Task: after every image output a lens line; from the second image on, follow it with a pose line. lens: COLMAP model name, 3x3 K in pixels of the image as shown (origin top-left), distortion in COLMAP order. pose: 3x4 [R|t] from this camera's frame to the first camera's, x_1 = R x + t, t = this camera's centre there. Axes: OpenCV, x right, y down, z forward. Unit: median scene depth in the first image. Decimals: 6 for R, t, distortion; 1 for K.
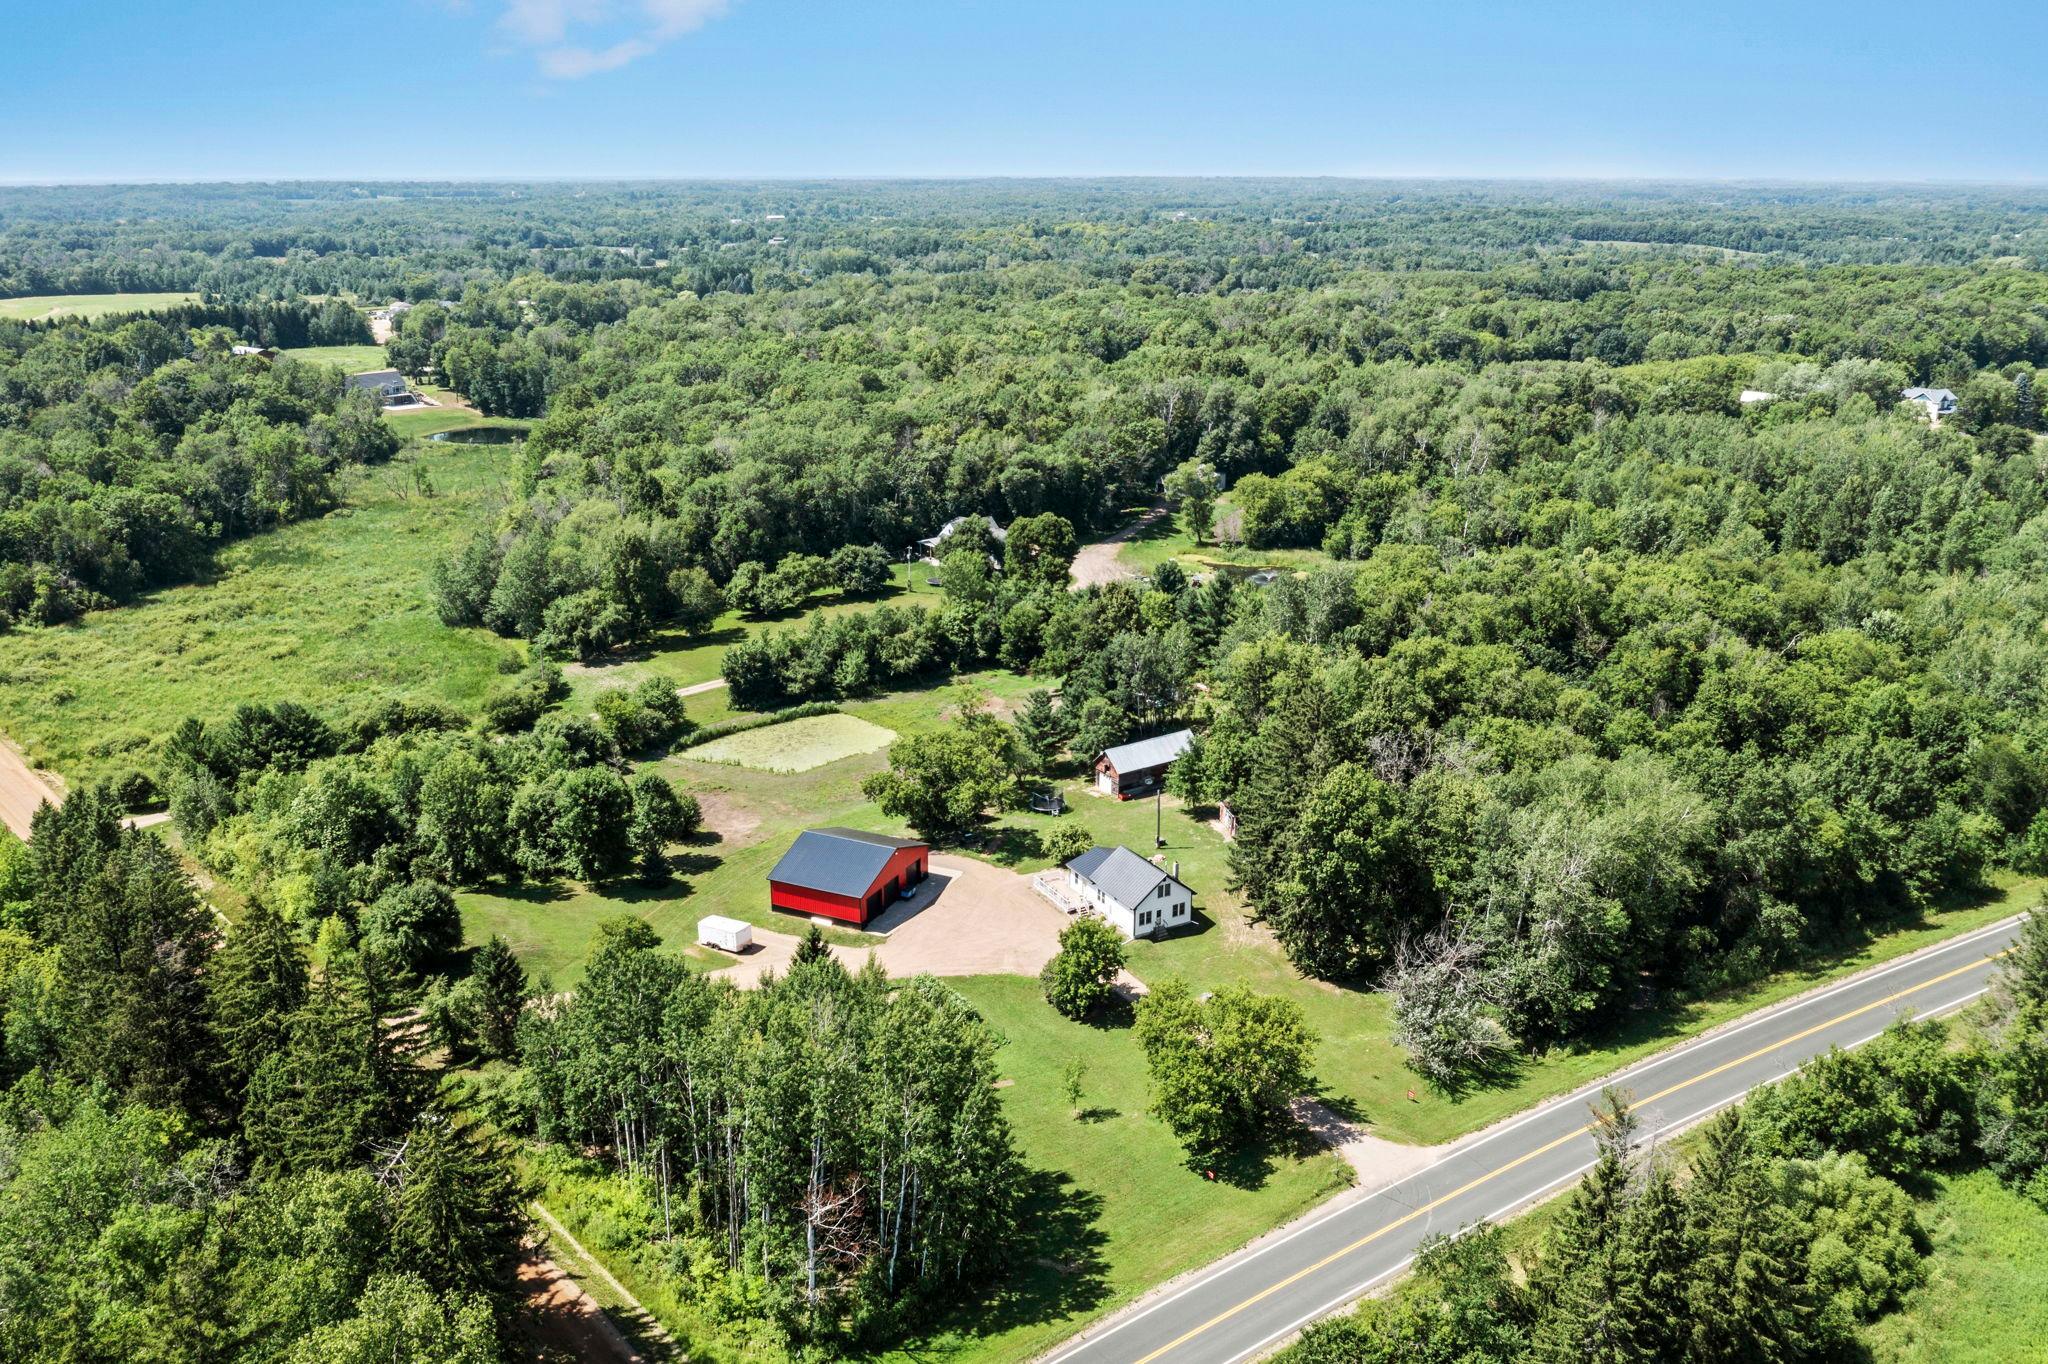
lens RADIAL K [[1612.7, 0, 1024.0], [0, 1612.7, 682.0], [0, 0, 1]] dist [-0.028339, 0.000397]
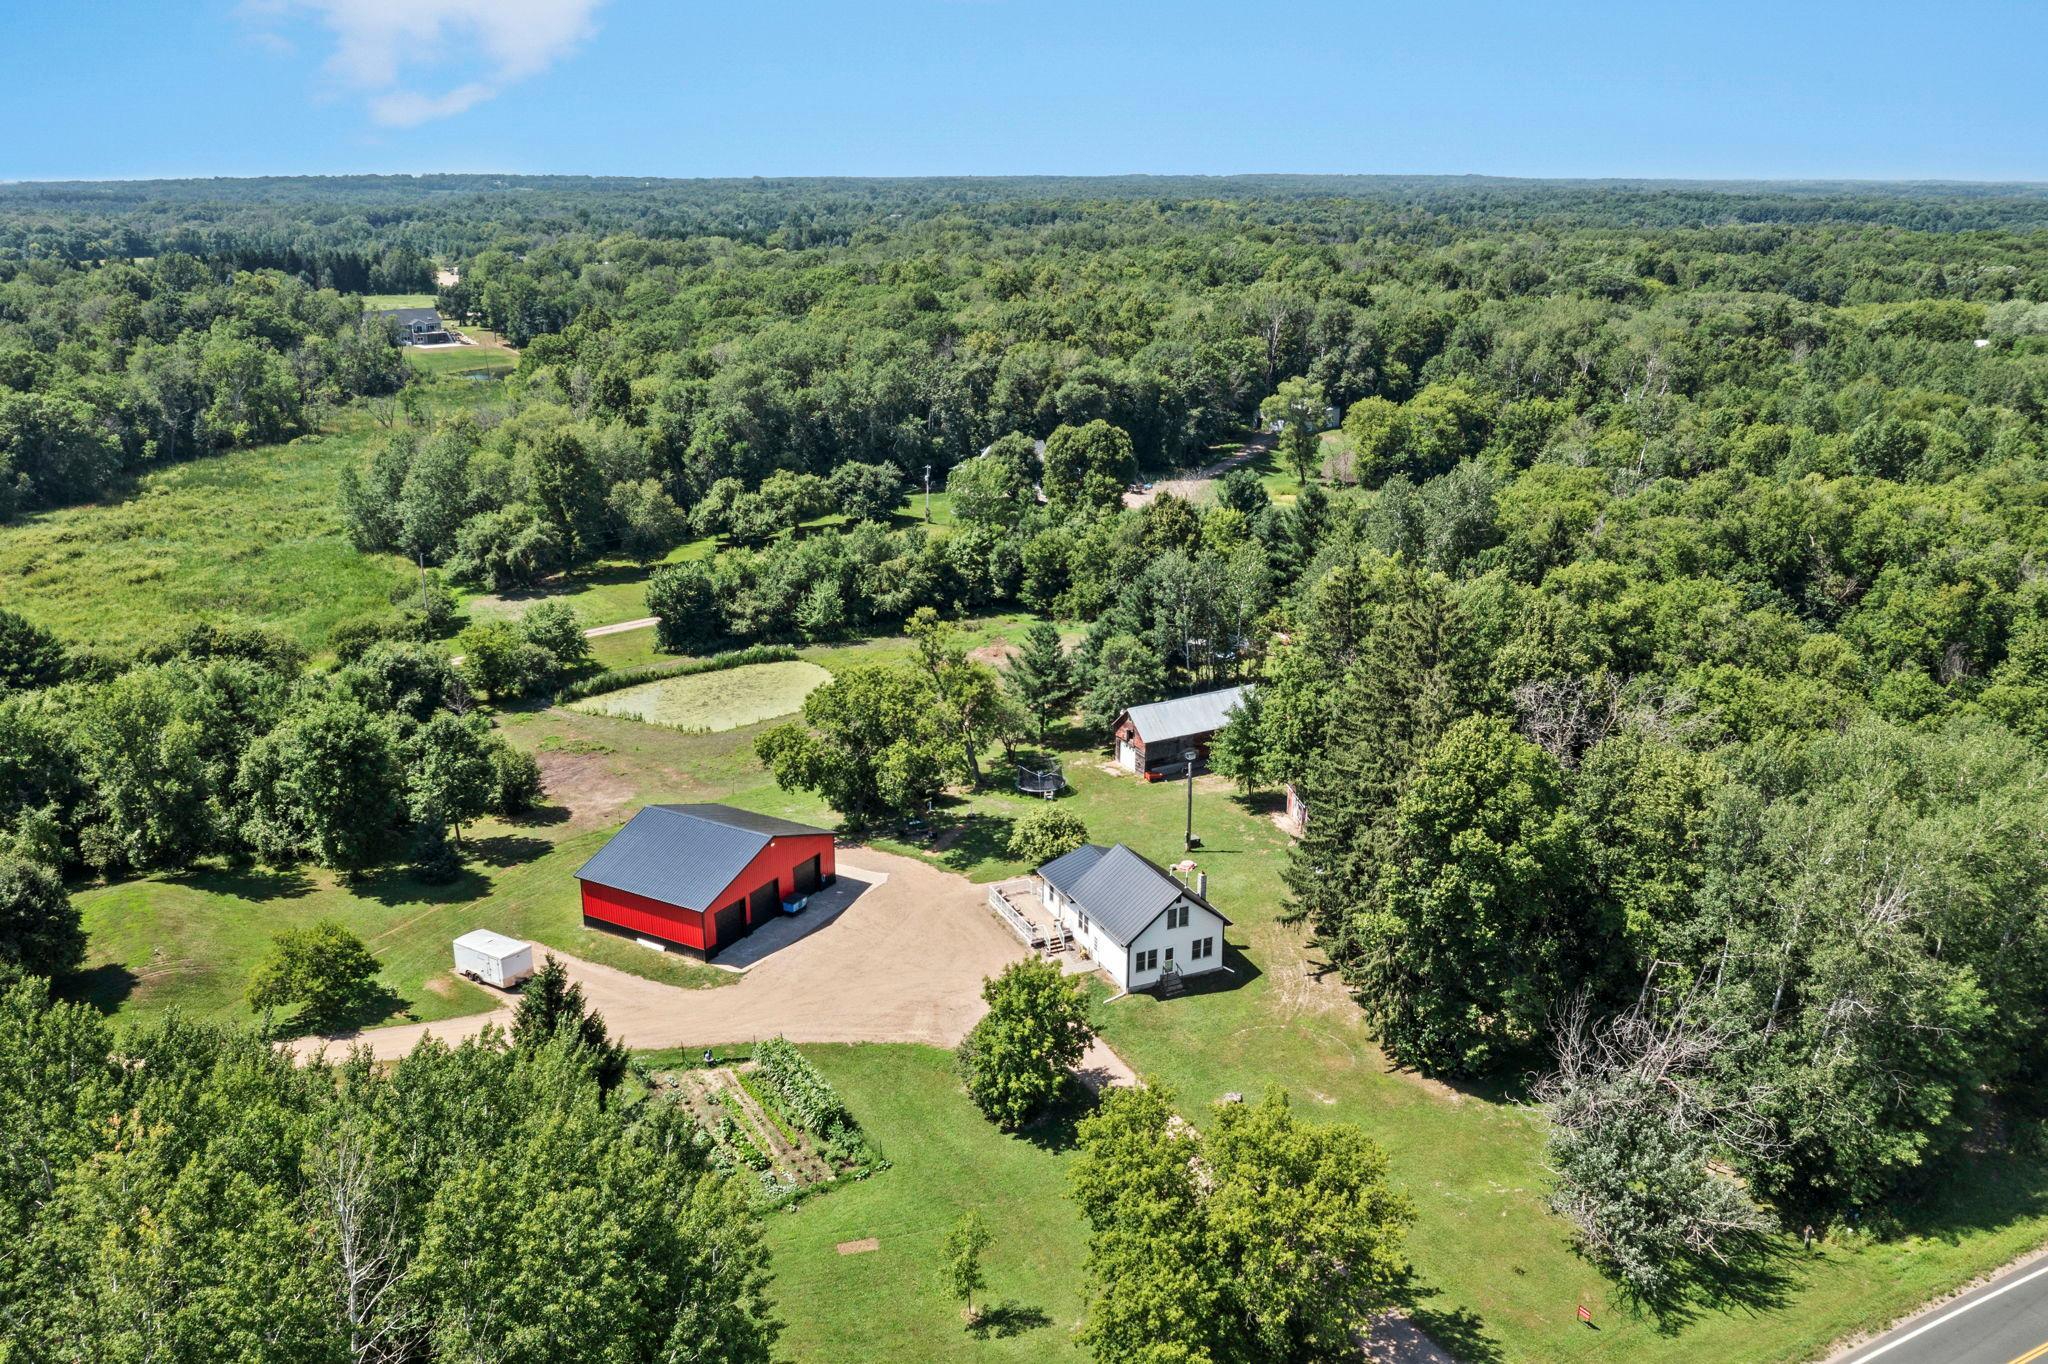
lens RADIAL K [[1633.6, 0, 1024.0], [0, 1633.6, 682.0], [0, 0, 1]] dist [-0.027556, 0.003333]
pose [[0.996800, 0.025856, -0.075634, 0.056958], [-0.025939, 0.999664, -0.000122, 0.030923], [0.075605, 0.002084, 0.997136, 0.283340]]
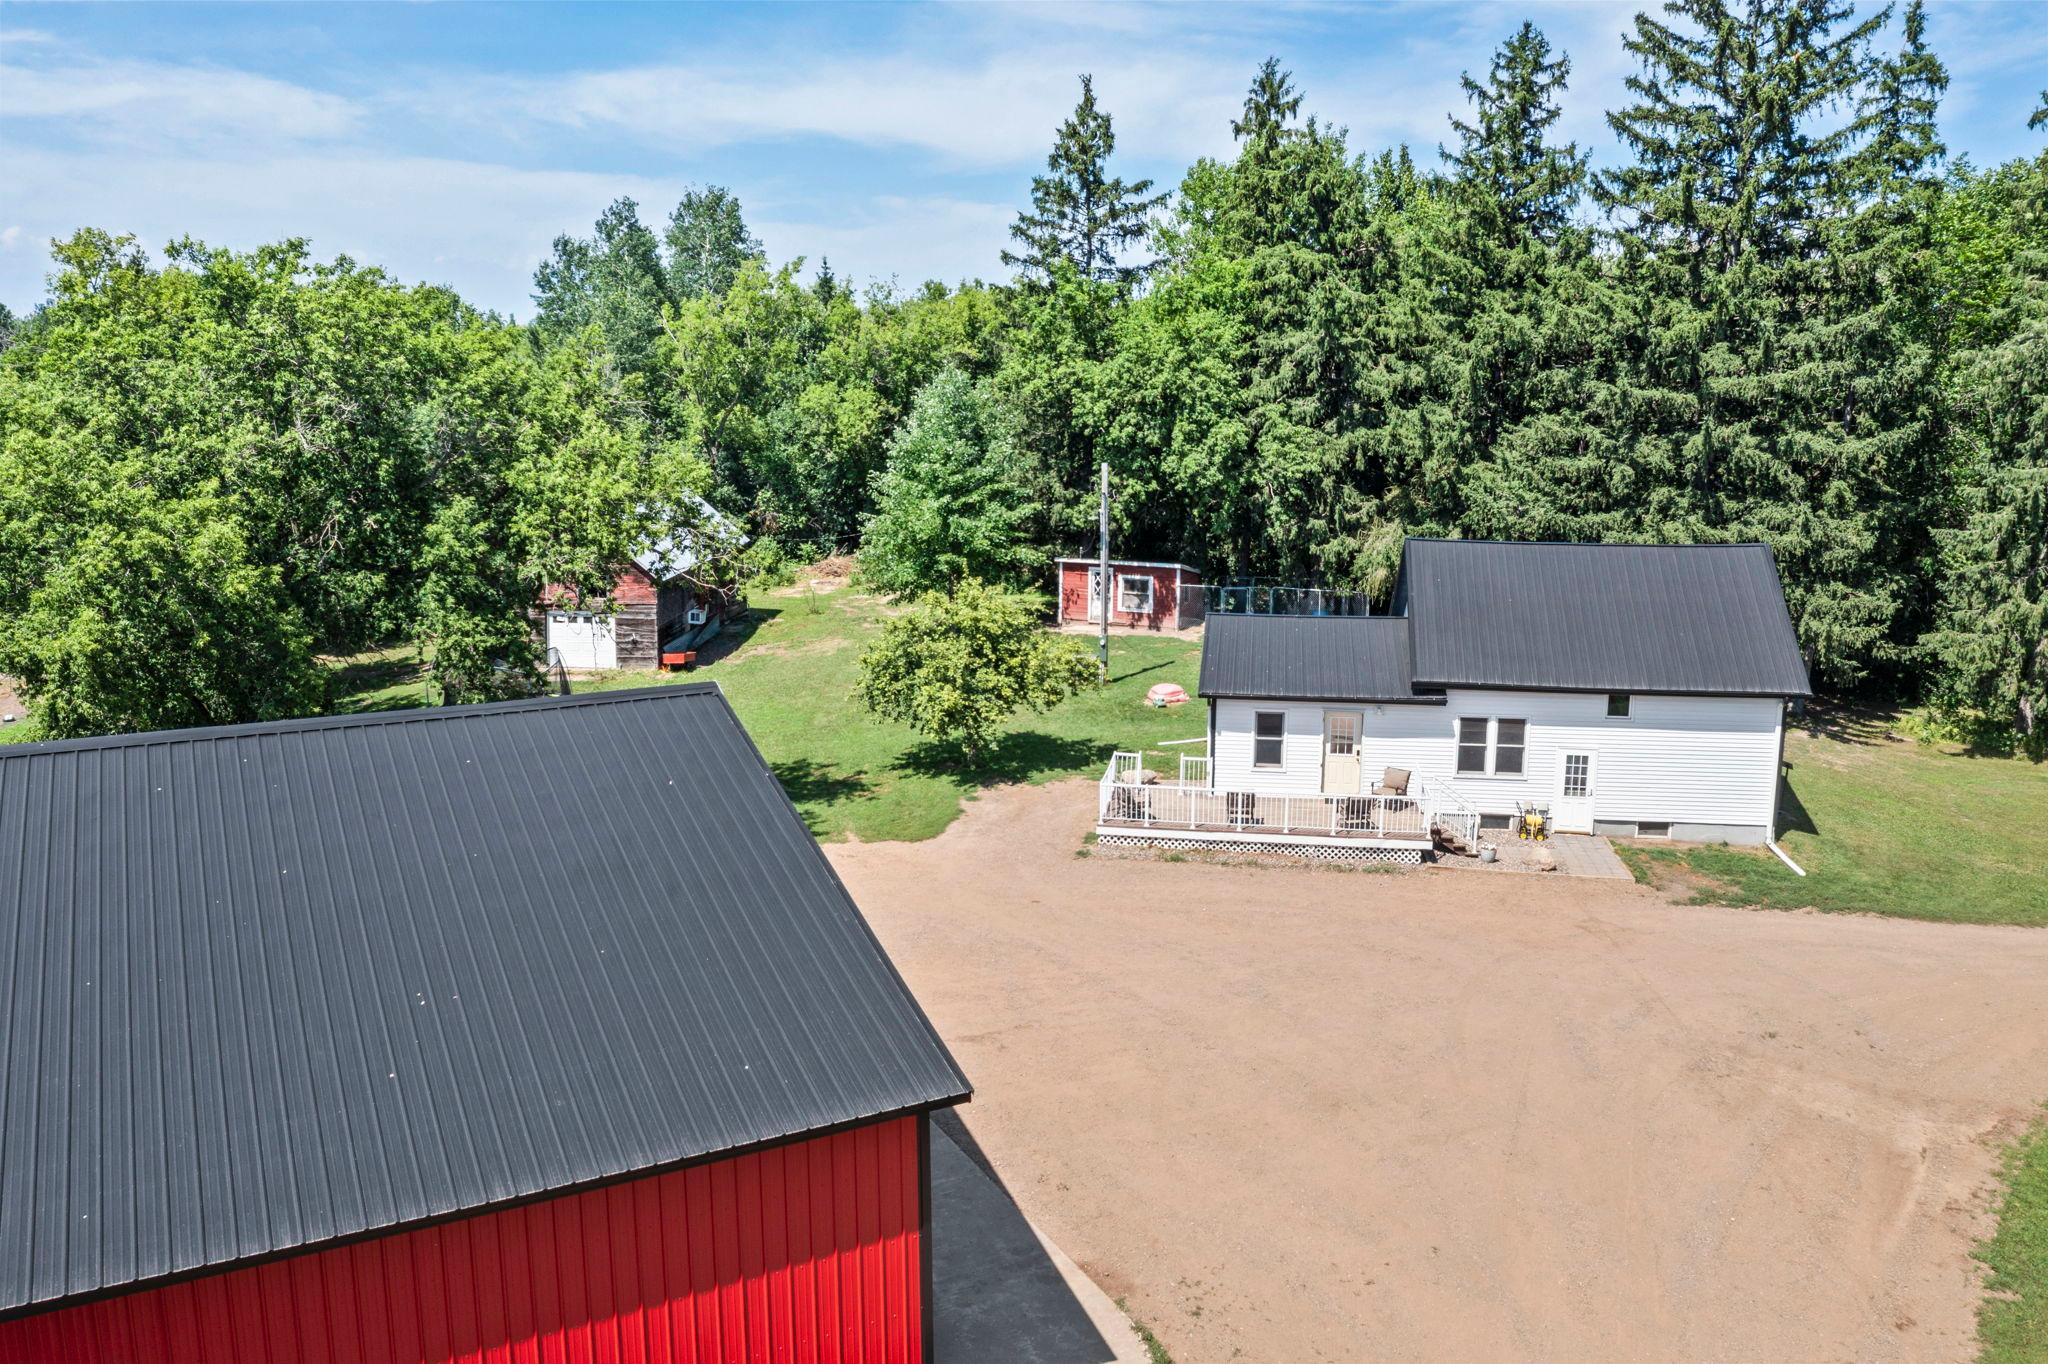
lens RADIAL K [[1550.3, 0, 1014.3], [0, 1550.3, 689.3], [0, 0, 1]] dist [-0.034310, 0.004299]
pose [[0.609594, -0.154056, 0.777600, -0.130323], [0.234041, 0.972184, 0.009132, 0.086357], [-0.757377, 0.176424, 0.628693, 0.732427]]
